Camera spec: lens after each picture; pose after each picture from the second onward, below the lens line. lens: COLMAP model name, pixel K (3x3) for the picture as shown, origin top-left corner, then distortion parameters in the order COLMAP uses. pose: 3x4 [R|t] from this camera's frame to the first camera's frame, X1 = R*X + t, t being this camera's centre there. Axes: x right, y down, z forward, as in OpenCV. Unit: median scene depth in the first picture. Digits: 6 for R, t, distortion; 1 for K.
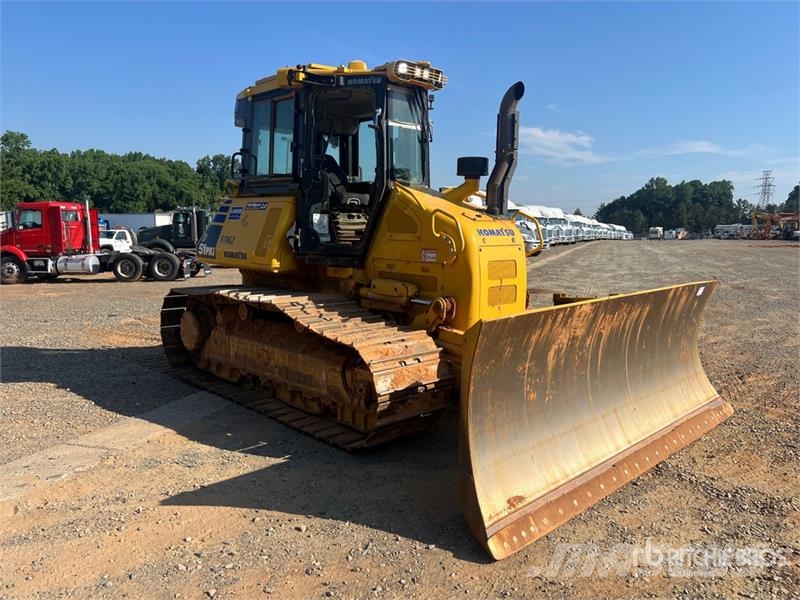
lens RADIAL K [[601.6, 0, 418.1], [0, 601.6, 306.4], [0, 0, 1]] dist [0.050210, -0.063071]
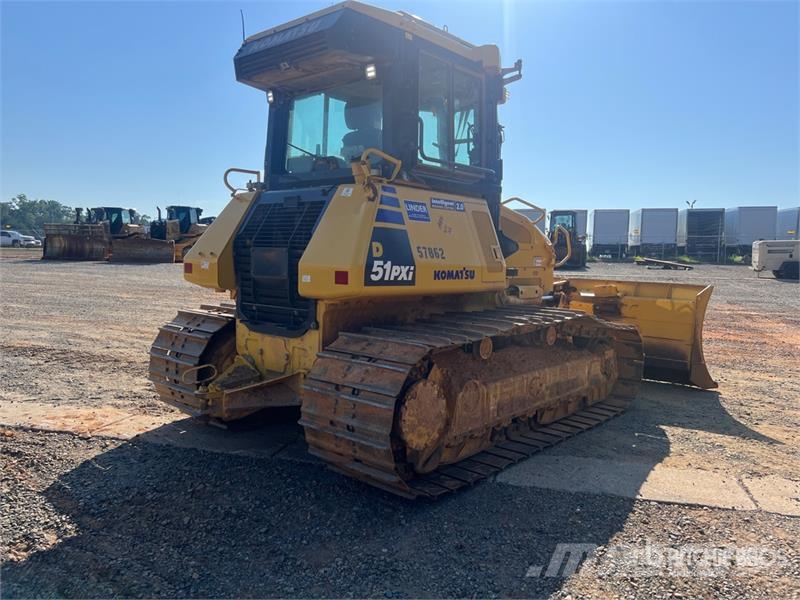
lens RADIAL K [[601.6, 0, 405.6], [0, 601.6, 301.3], [0, 0, 1]] dist [0.050210, -0.063071]
pose [[-0.073609, -0.096180, 0.992638, -1.097902], [0.107755, 0.988745, 0.103793, -0.147323], [-0.991449, 0.114602, -0.062416, 1.234620]]
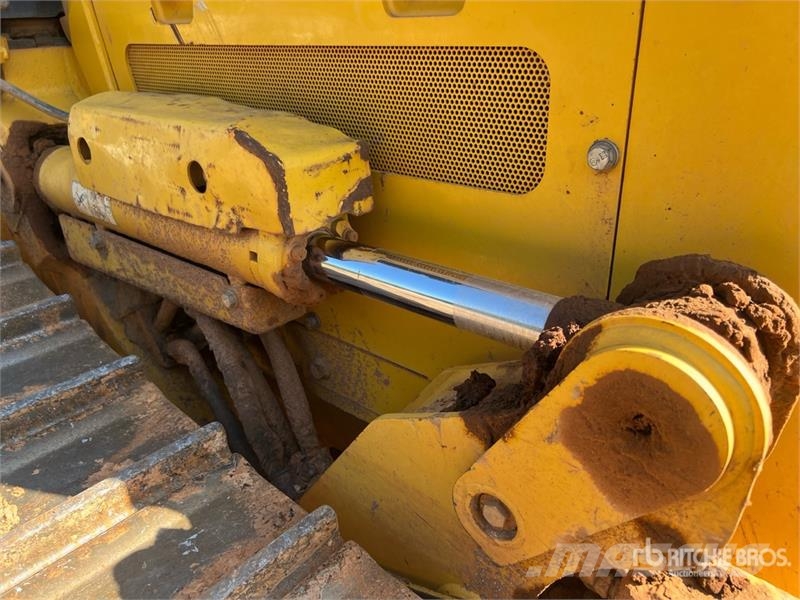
lens RADIAL K [[601.6, 0, 415.7], [0, 601.6, 303.0], [0, 0, 1]] dist [0.050210, -0.063071]
pose [[0.993380, -0.084856, 0.077436, -0.002462], [0.057815, 0.951776, 0.301298, -0.036184], [-0.099269, -0.294826, 0.950381, 0.801916]]
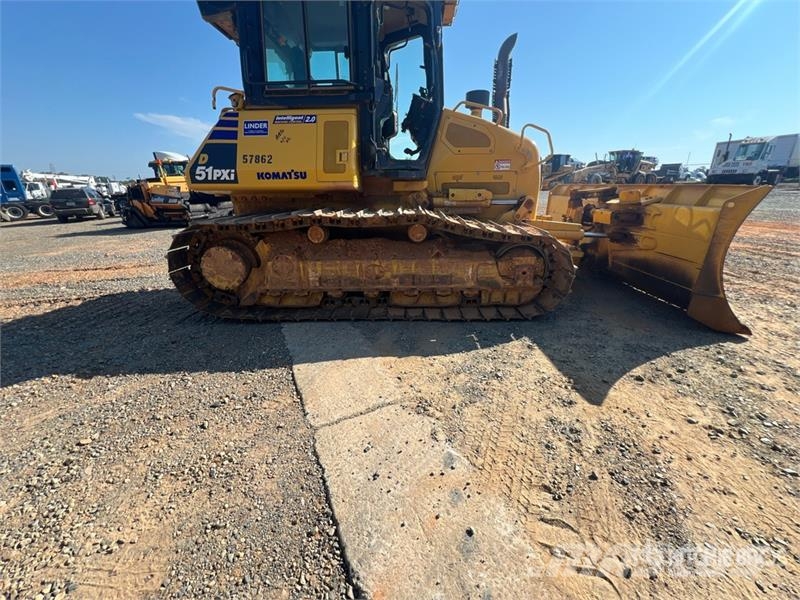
lens RADIAL K [[321.2, 0, 399.7], [0, 321.2, 298.9], [0, 0, 1]] dist [-0.002868, -0.000066]
pose [[0.722678, -0.252774, 0.643305, -0.600417], [0.115551, 0.961814, 0.248117, -0.004484], [-0.681457, -0.104974, 0.724290, 0.562370]]
